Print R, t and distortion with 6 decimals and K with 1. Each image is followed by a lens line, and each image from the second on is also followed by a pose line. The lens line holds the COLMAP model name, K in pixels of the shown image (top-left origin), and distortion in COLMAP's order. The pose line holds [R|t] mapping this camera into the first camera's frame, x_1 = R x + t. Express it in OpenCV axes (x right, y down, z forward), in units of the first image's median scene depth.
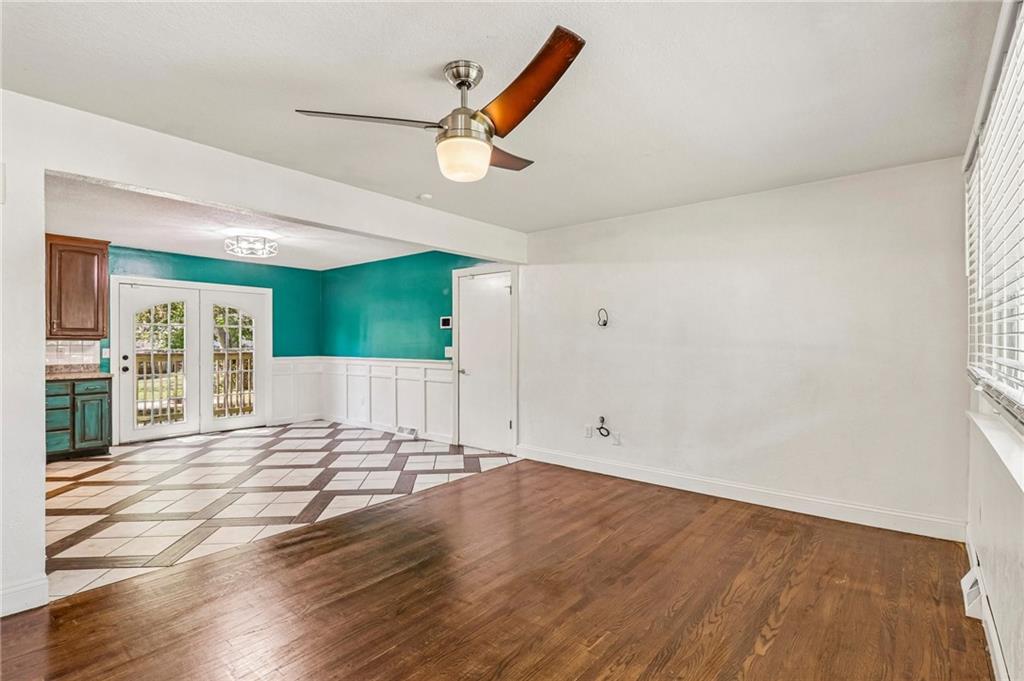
lens RADIAL K [[489.7, 0, 501.2], [0, 489.7, 343.4], [0, 0, 1]] dist [0.007560, -0.002657]
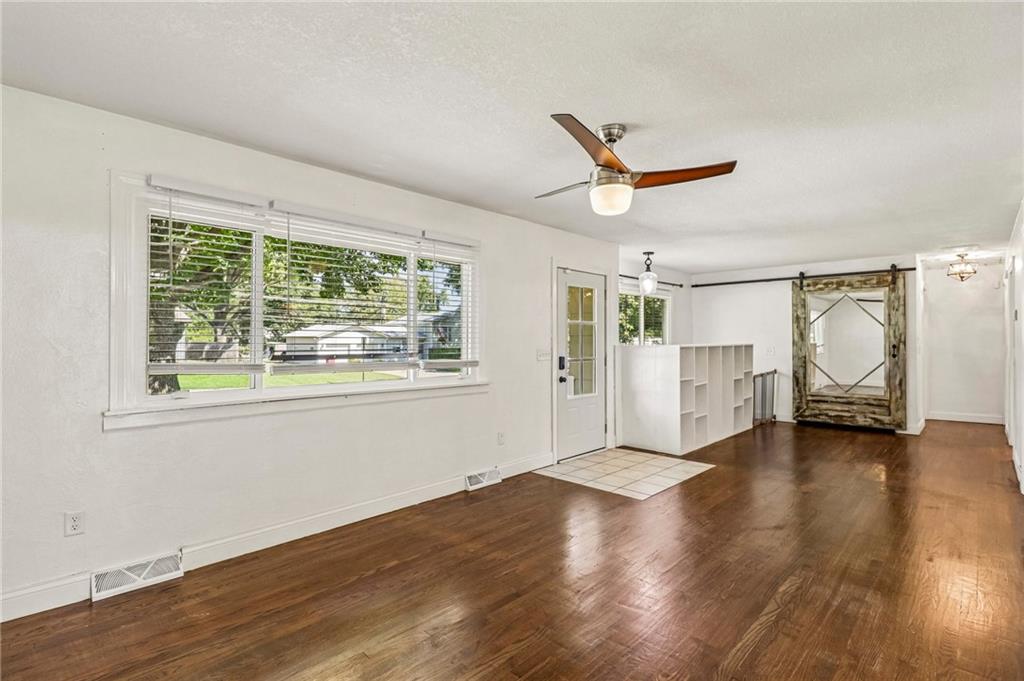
lens RADIAL K [[489.7, 0, 516.2], [0, 489.7, 337.5], [0, 0, 1]] dist [0.007560, -0.002657]
pose [[-0.998784, -0.004109, 0.049121, 0.041925], [-0.004319, 0.999982, -0.004179, -0.005006], [-0.049103, -0.004386, -0.998784, 0.886692]]
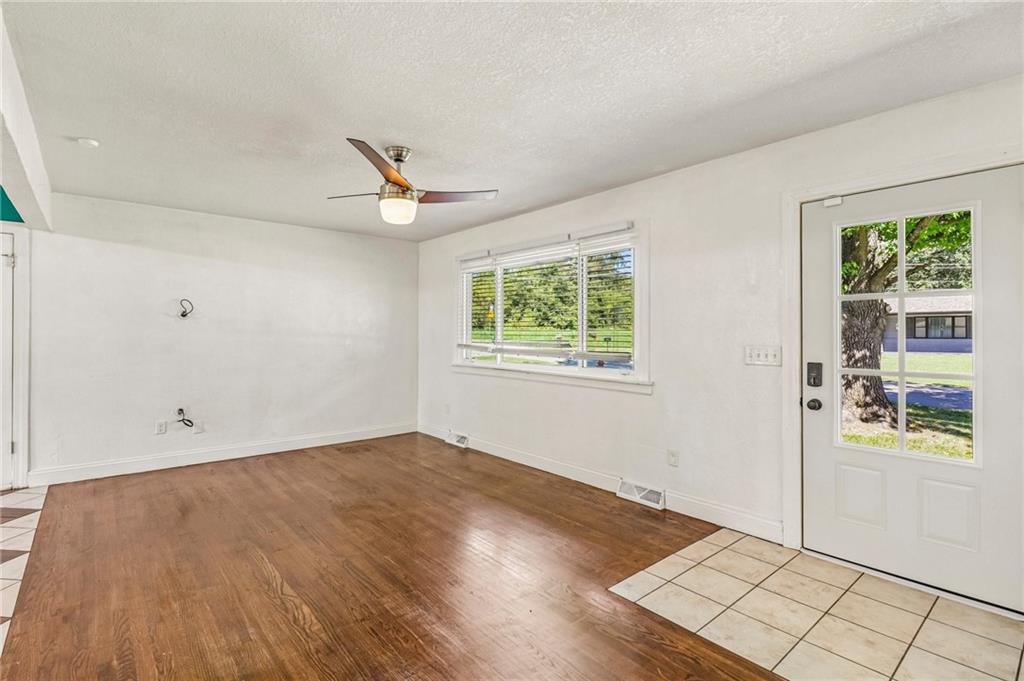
lens RADIAL K [[489.7, 0, 505.4], [0, 489.7, 336.7], [0, 0, 1]] dist [0.007560, -0.002657]
pose [[0.164949, -0.008283, 0.986267, -0.573771], [-0.001161, 0.999962, 0.008592, -0.003763], [-0.986301, -0.002562, 0.164934, 0.166273]]
